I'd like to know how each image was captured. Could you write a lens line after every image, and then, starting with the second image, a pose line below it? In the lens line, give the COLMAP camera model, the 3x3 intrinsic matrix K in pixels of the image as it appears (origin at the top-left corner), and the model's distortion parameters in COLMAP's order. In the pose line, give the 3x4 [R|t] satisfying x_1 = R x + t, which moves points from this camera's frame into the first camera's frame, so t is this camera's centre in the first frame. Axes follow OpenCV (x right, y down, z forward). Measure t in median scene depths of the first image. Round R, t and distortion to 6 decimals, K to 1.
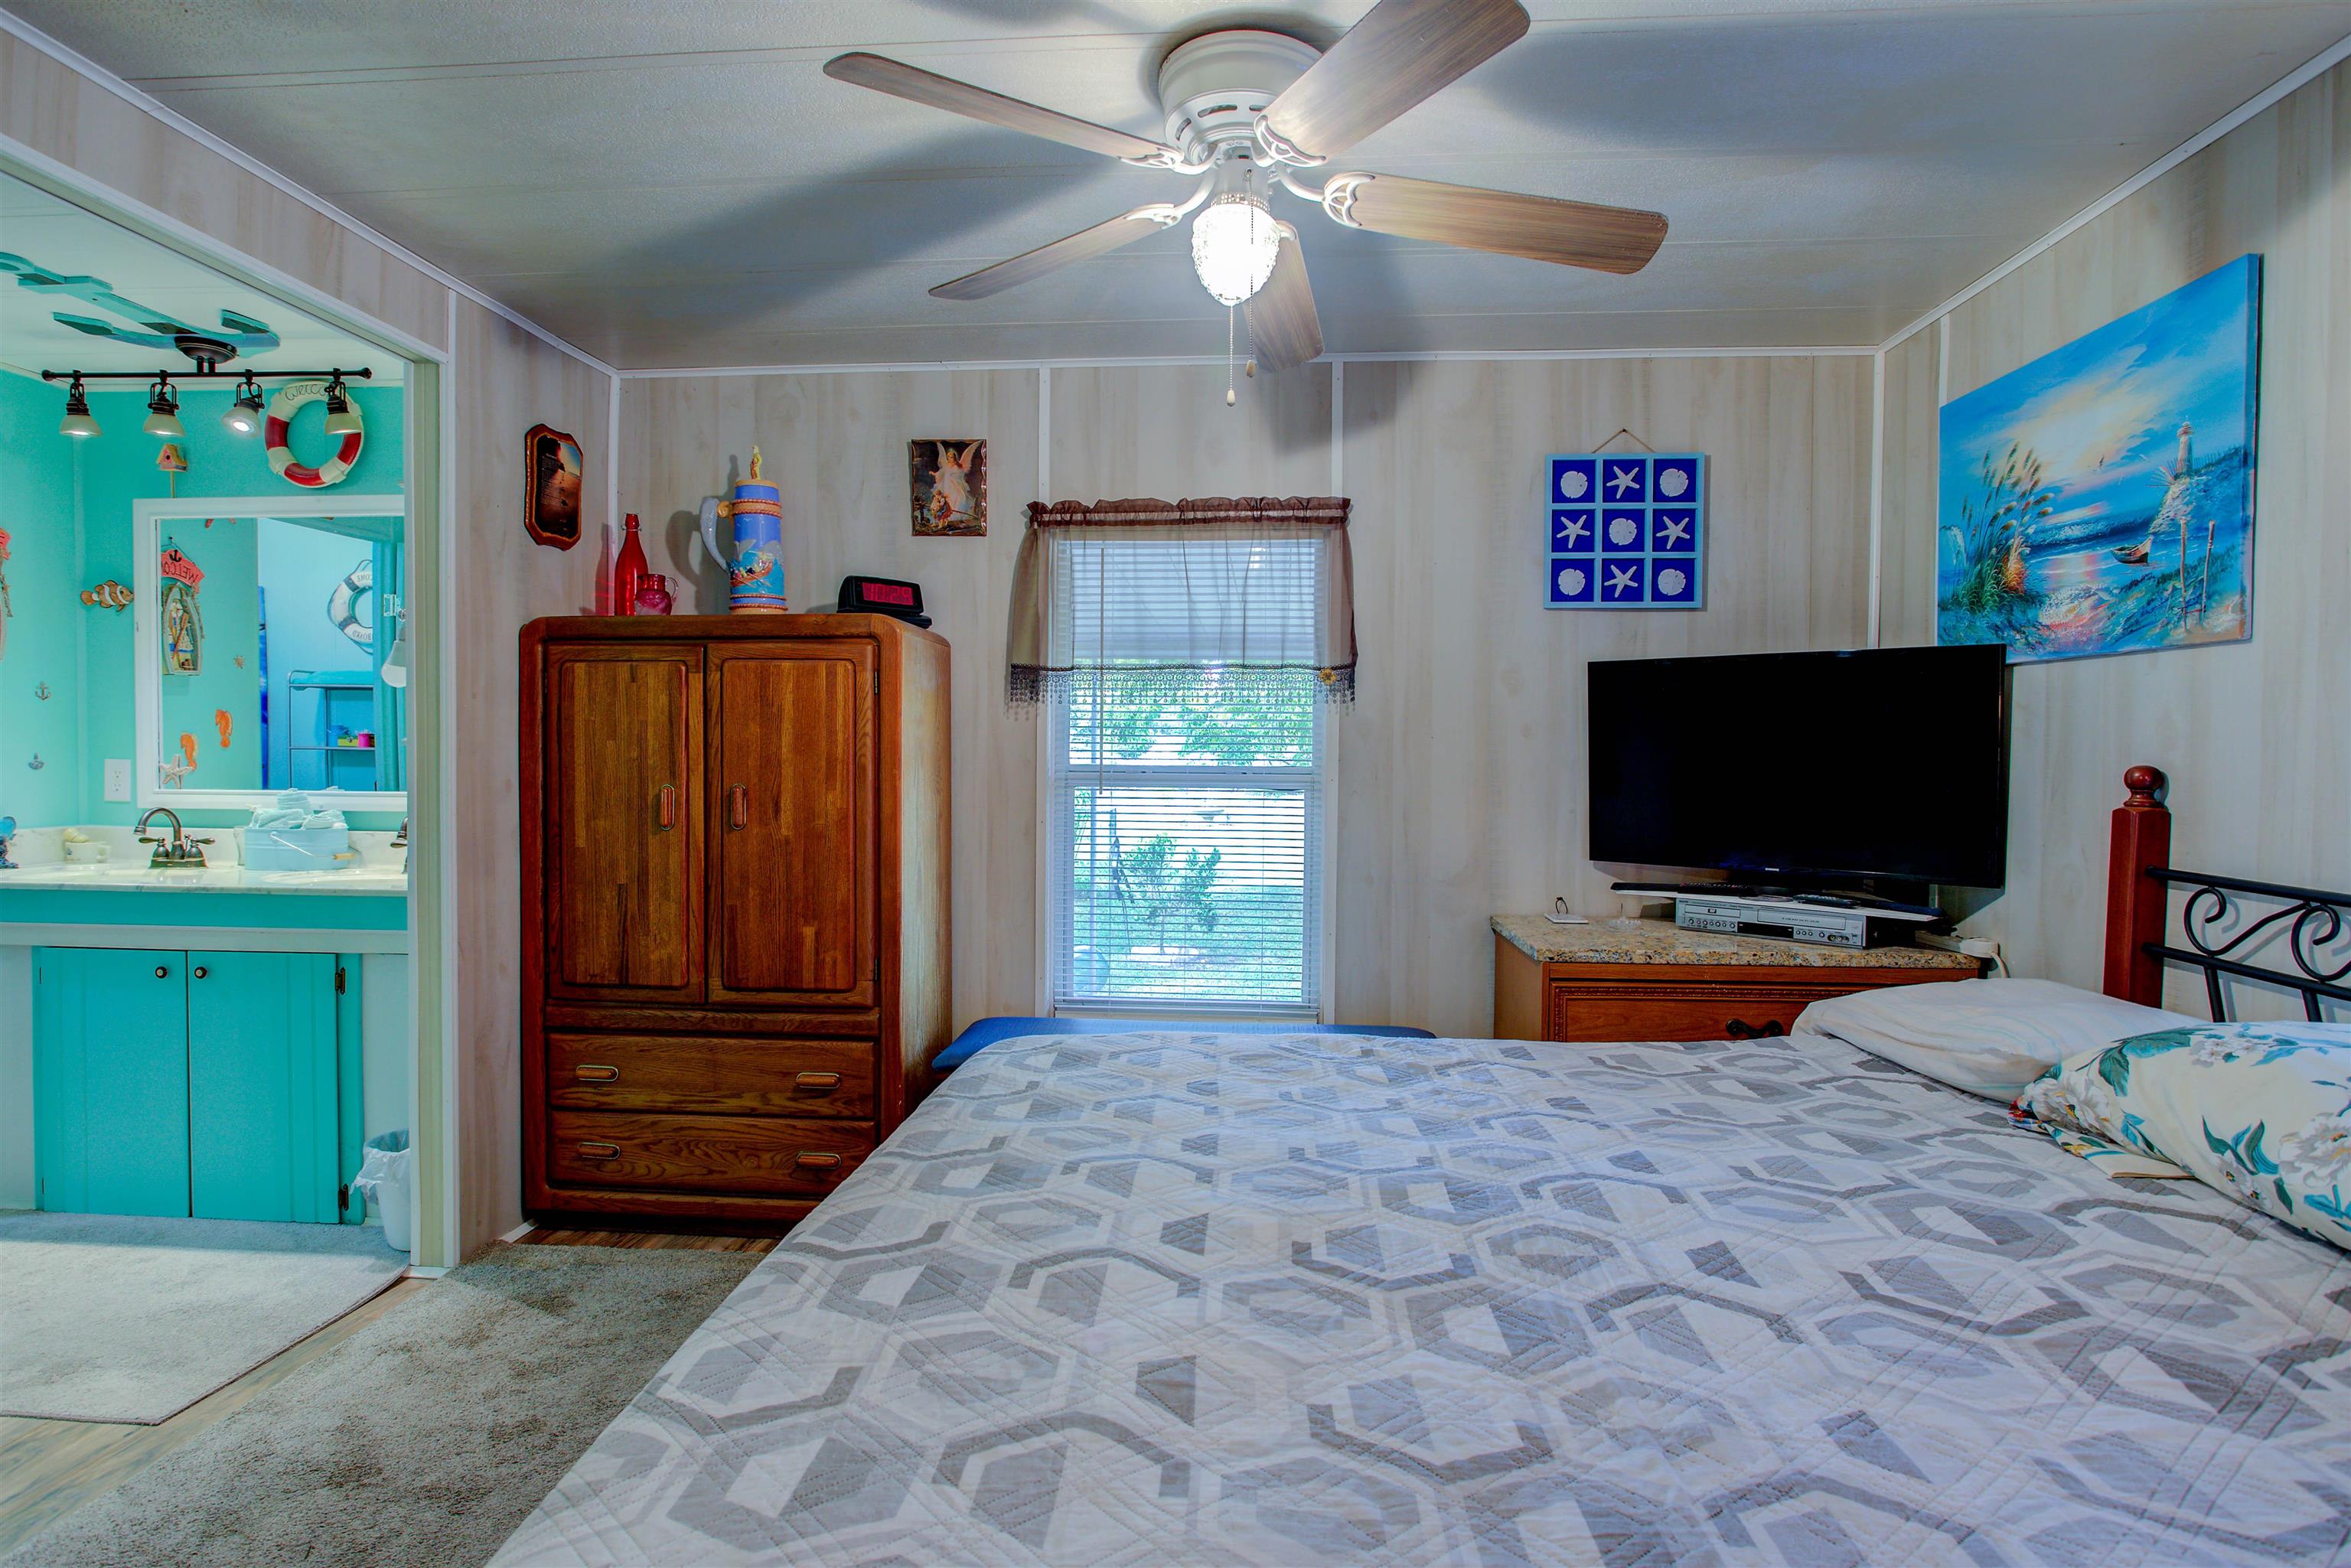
lens RADIAL K [[1177.1, 0, 1170.3], [0, 1177.1, 781.1], [0, 0, 1]] dist [-0.023785, 0.011423]
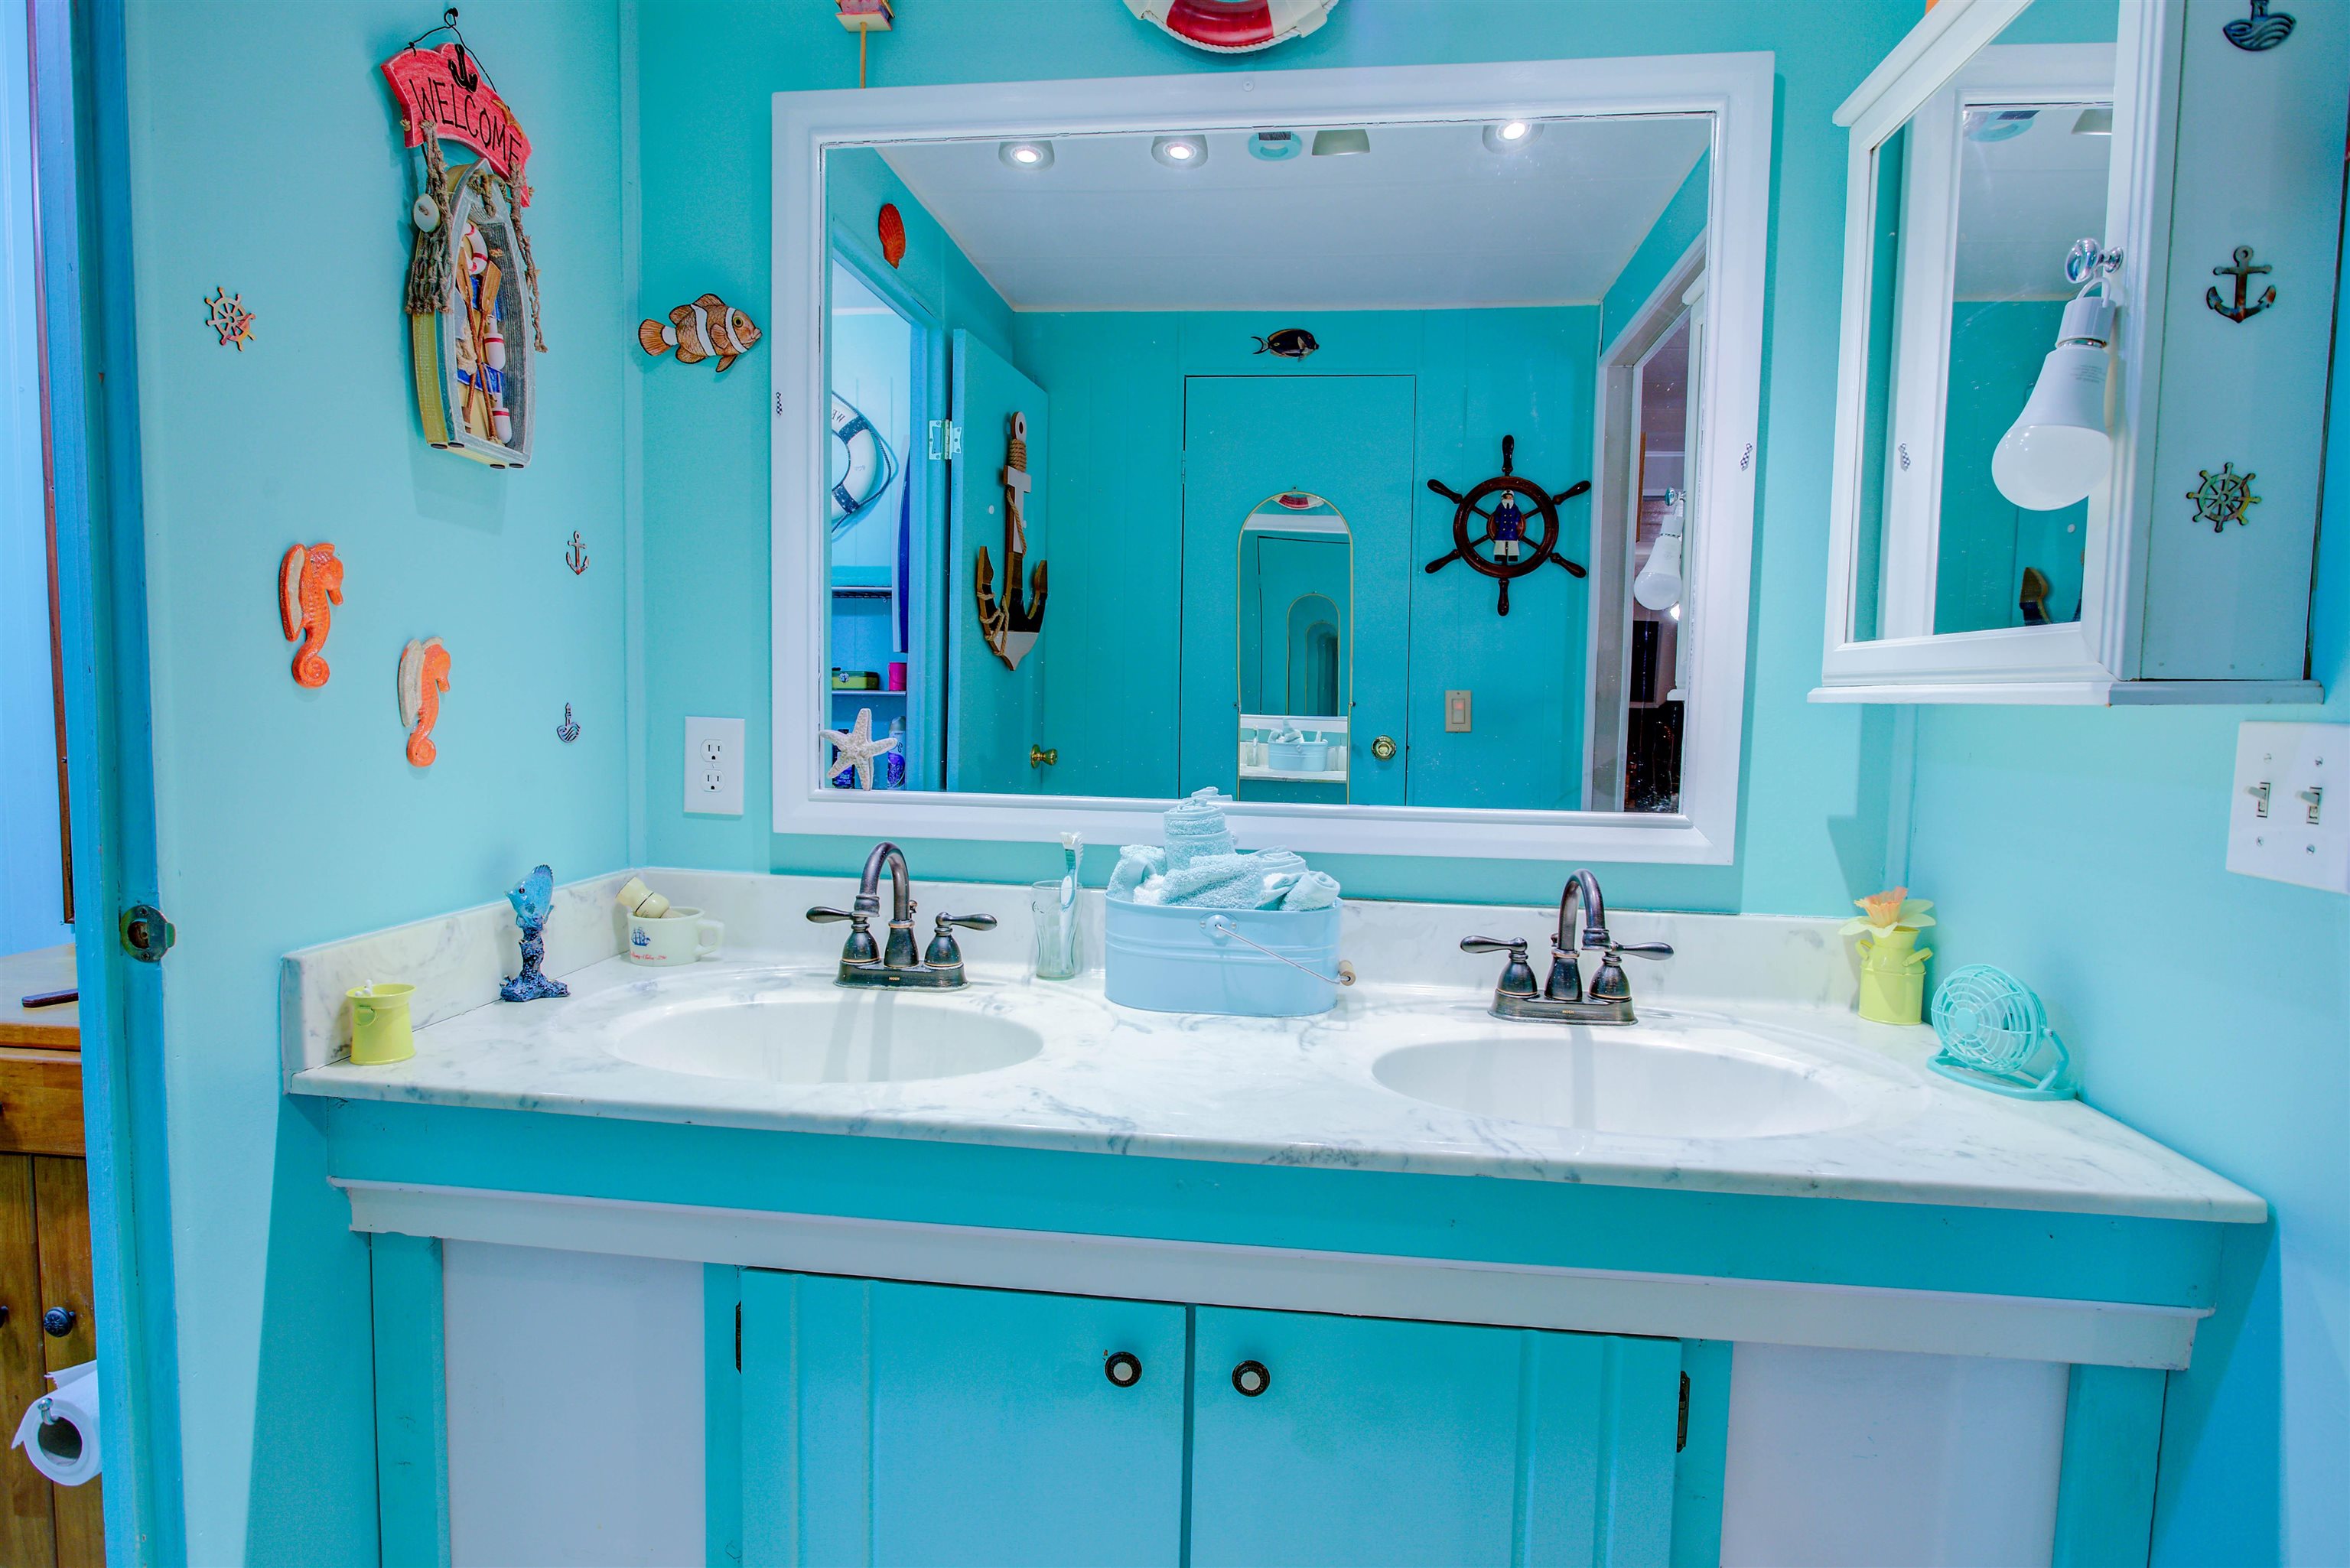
lens RADIAL K [[1176.5, 0, 1169.8], [0, 1176.5, 781.1], [0, 0, 1]] dist [-0.023785, 0.011423]
pose [[0.997493, 0.009479, -0.070135, -0.728589], [-0.006868, 0.999277, 0.037381, -0.013330], [0.070438, -0.036805, 0.996837, 0.594866]]
